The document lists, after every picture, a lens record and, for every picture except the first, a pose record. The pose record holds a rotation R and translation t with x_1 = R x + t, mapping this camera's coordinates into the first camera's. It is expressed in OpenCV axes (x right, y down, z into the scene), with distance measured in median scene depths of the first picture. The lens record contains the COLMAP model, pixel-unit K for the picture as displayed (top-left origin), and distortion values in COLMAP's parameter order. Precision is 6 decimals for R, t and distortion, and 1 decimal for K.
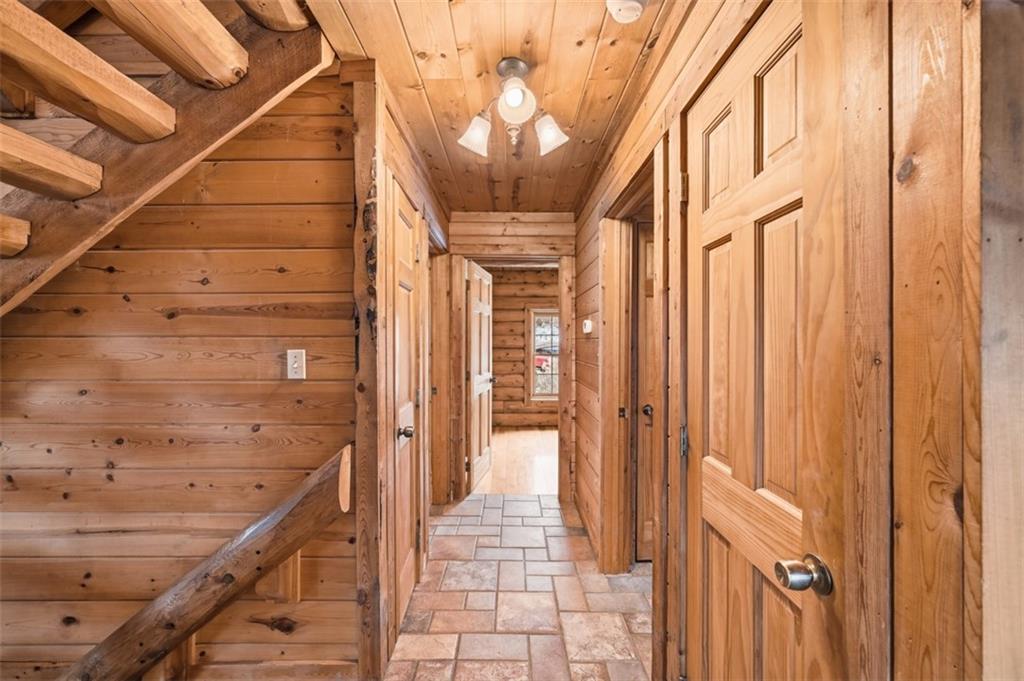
lens RADIAL K [[403.3, 0, 511.3], [0, 403.3, 340.6], [0, 0, 1]] dist [-0.008509, 0.001414]
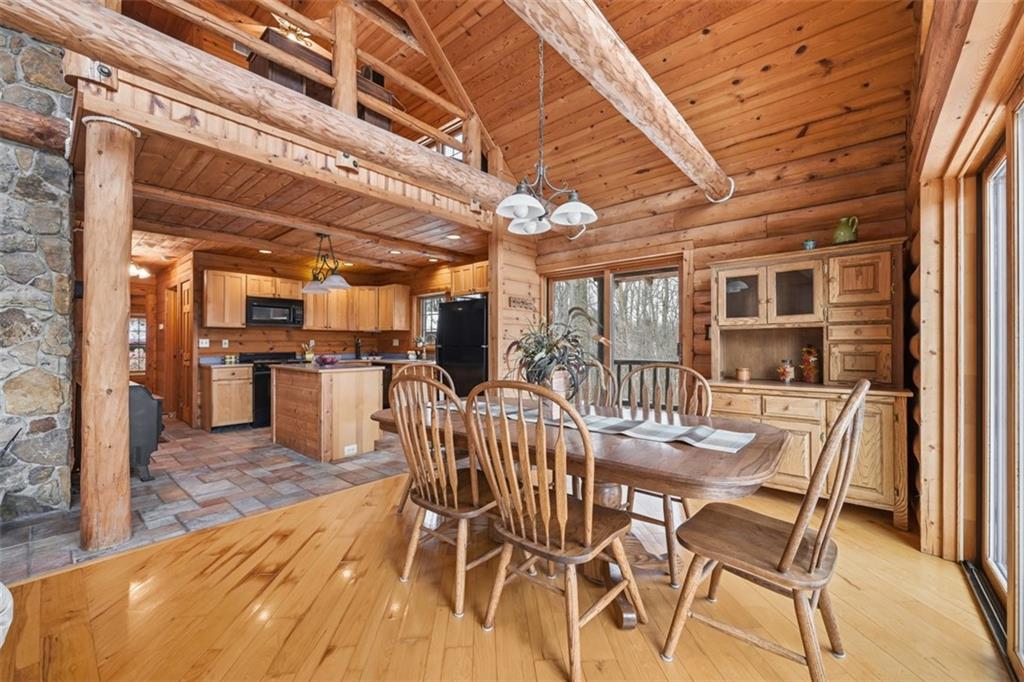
lens RADIAL K [[403.3, 0, 513.2], [0, 403.3, 342.3], [0, 0, 1]] dist [-0.008509, 0.001414]
pose [[0.653391, 0.000247, 0.757020, -0.218636], [-0.000286, 1.000000, -0.000080, 0.051202], [-0.757020, -0.000164, 0.653391, -1.870966]]
